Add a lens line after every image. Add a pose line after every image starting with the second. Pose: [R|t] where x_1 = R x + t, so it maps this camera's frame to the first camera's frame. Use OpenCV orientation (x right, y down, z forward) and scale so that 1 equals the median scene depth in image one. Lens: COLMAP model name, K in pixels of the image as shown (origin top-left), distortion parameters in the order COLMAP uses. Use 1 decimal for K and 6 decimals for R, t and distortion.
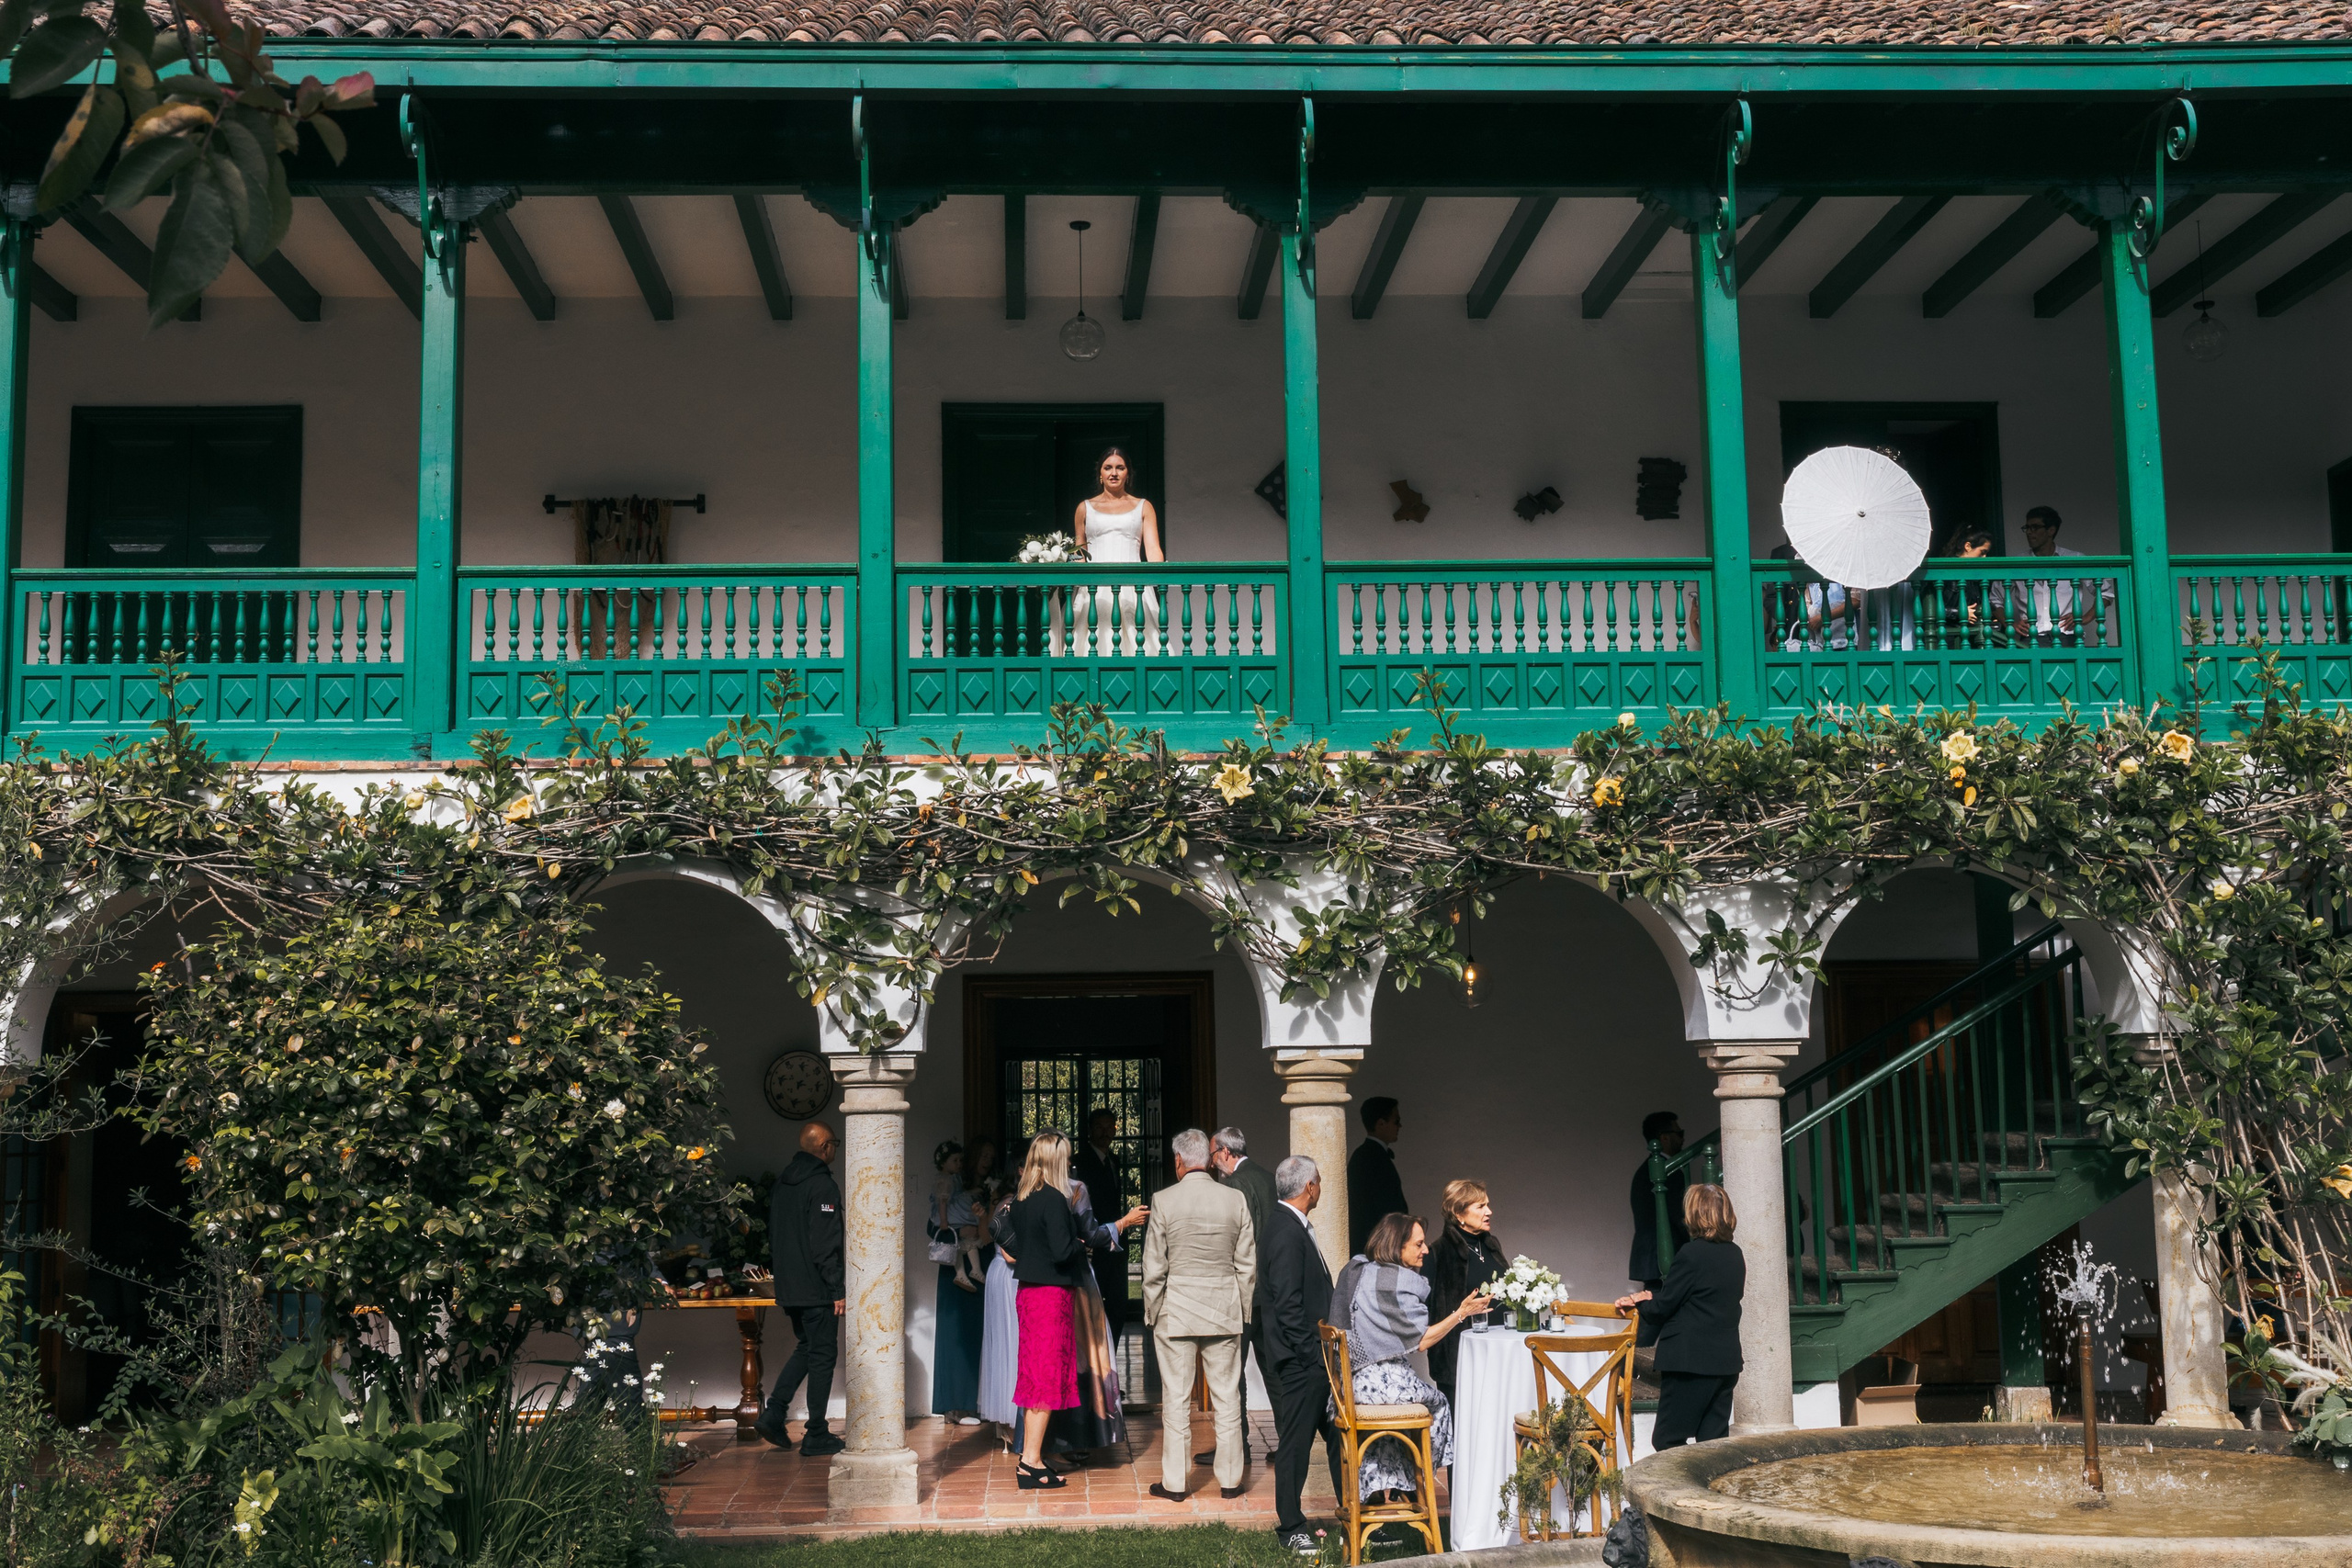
lens RADIAL K [[2913.0, 0, 1176.0], [0, 2913.0, 784.0], [0, 0, 1]] dist [0.005746, -0.002639]
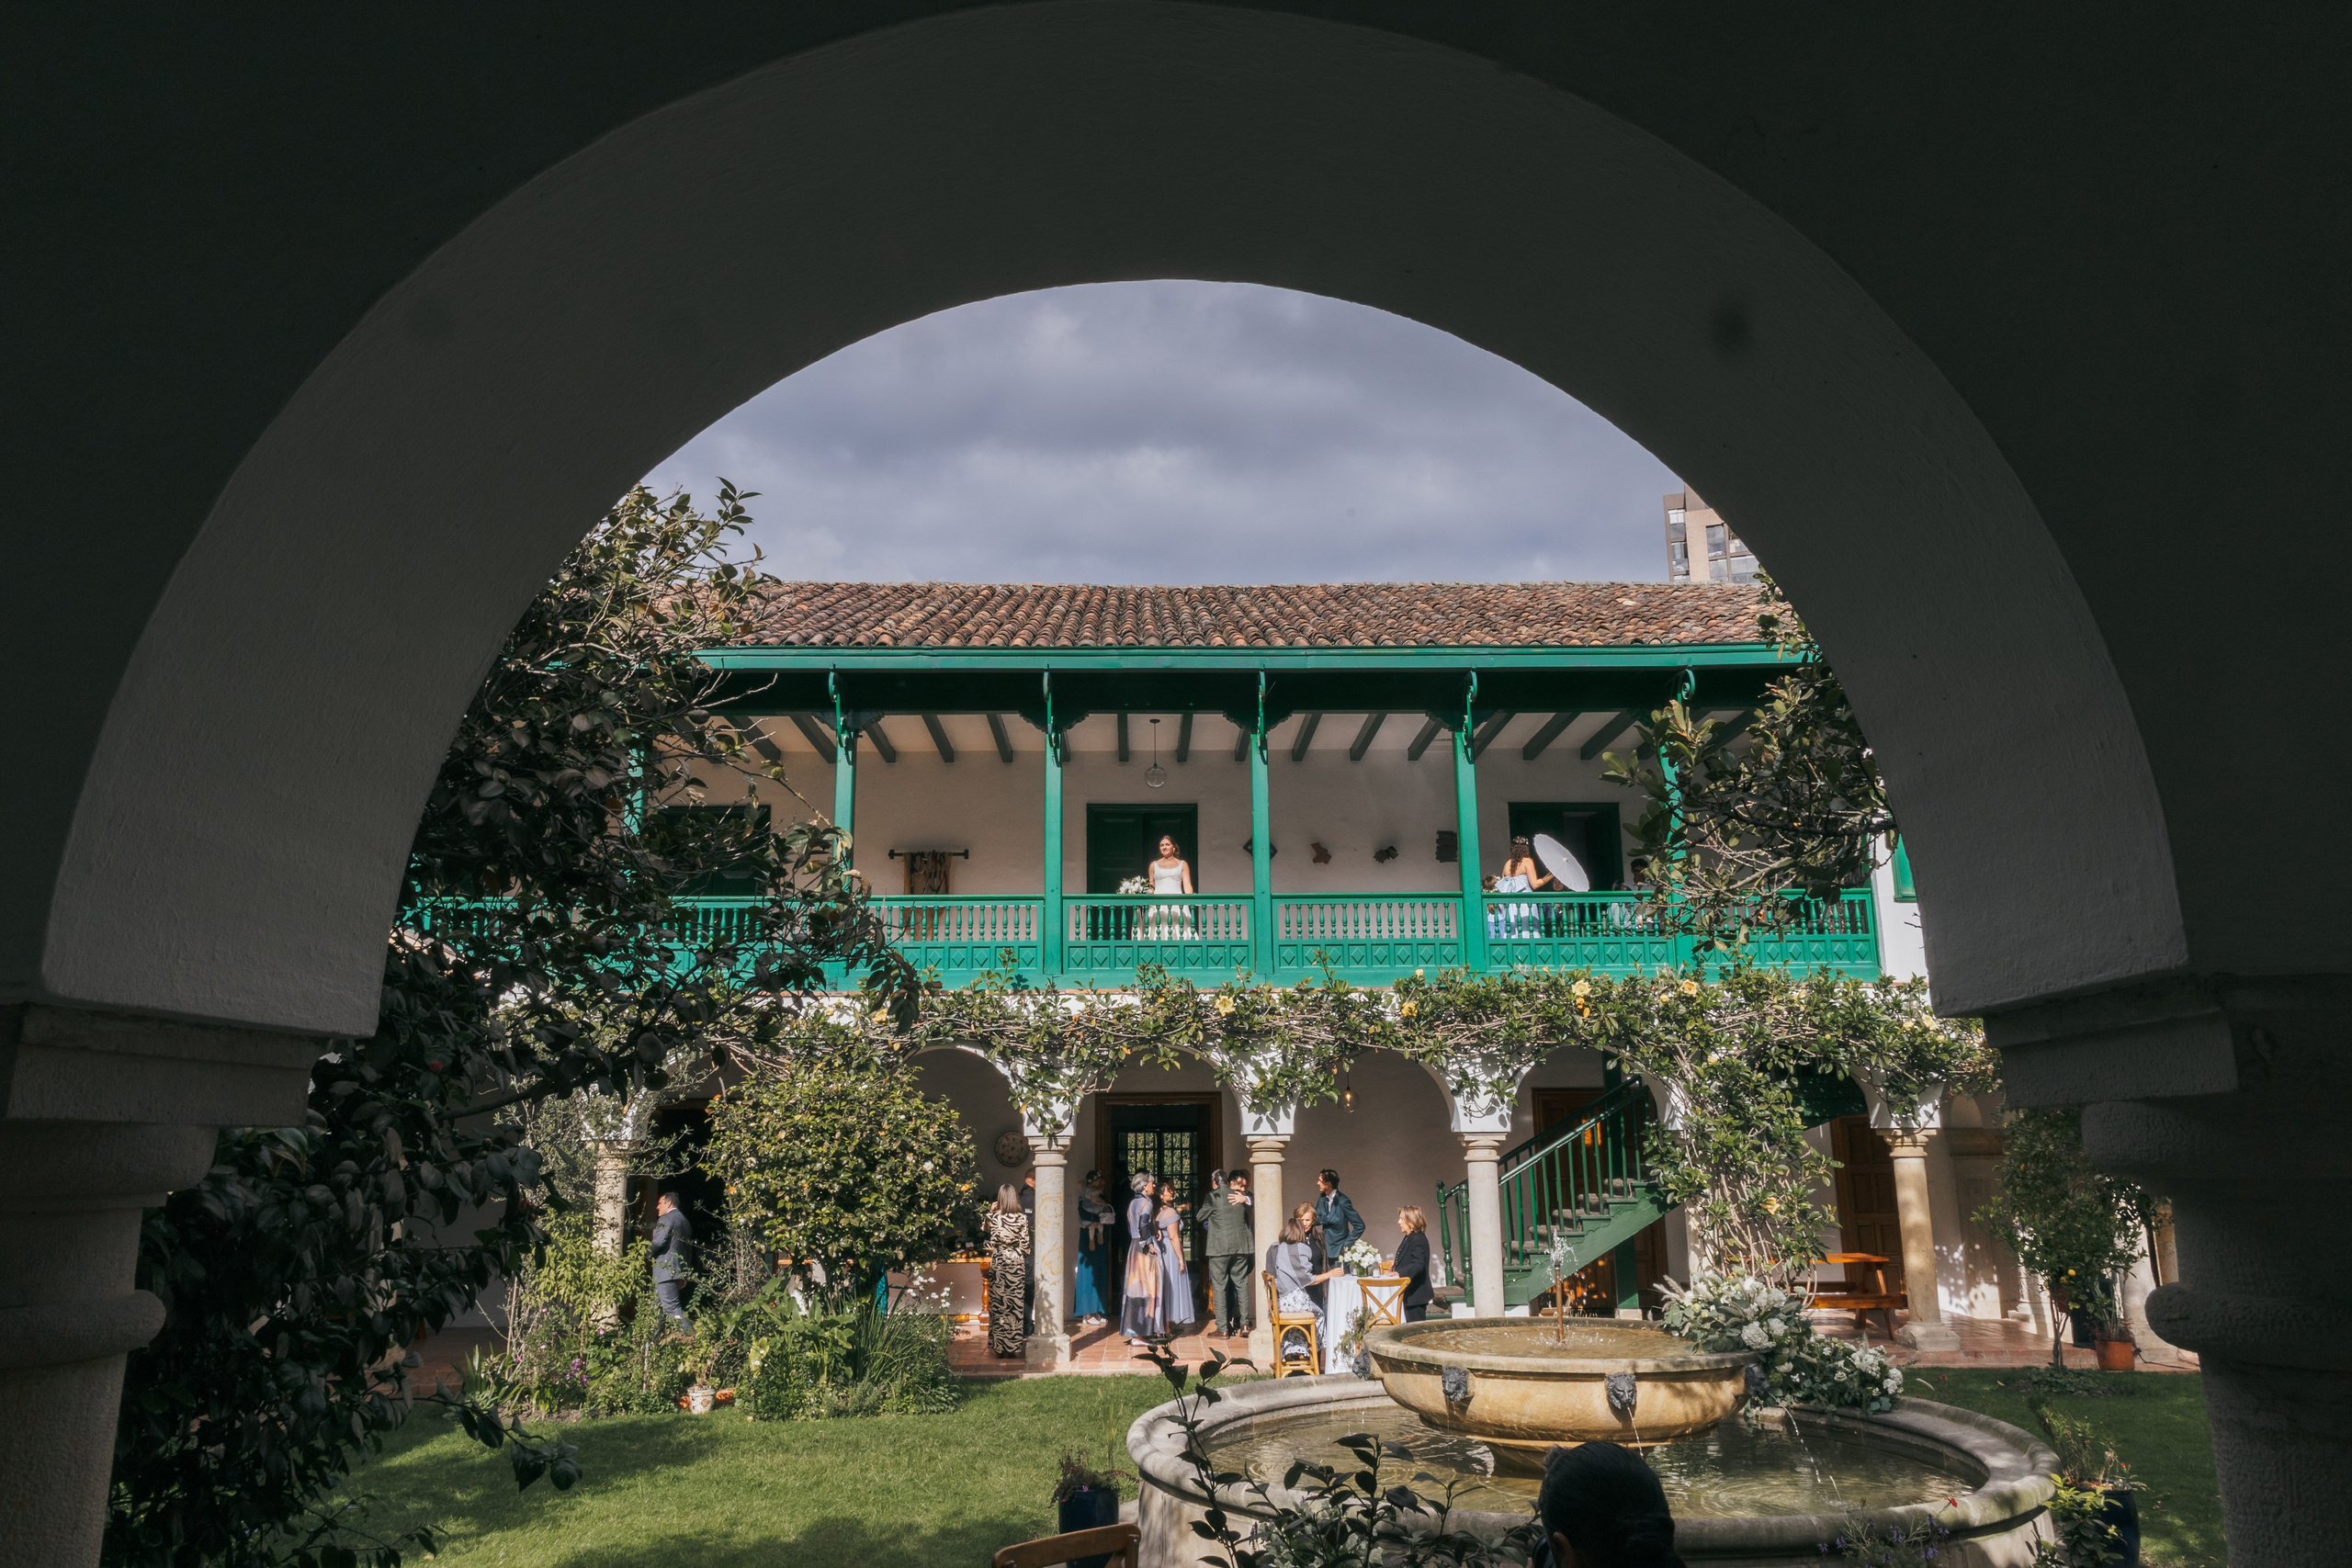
lens RADIAL K [[1790.8, 0, 1176.0], [0, 1790.8, 784.0], [0, 0, 1]] dist [-0.005647, -0.001591]
pose [[0.999378, -0.000343, -0.035275, 0.029148], [-0.002733, 0.996194, -0.087124, -0.044719], [0.035171, 0.087166, 0.995573, -0.269237]]
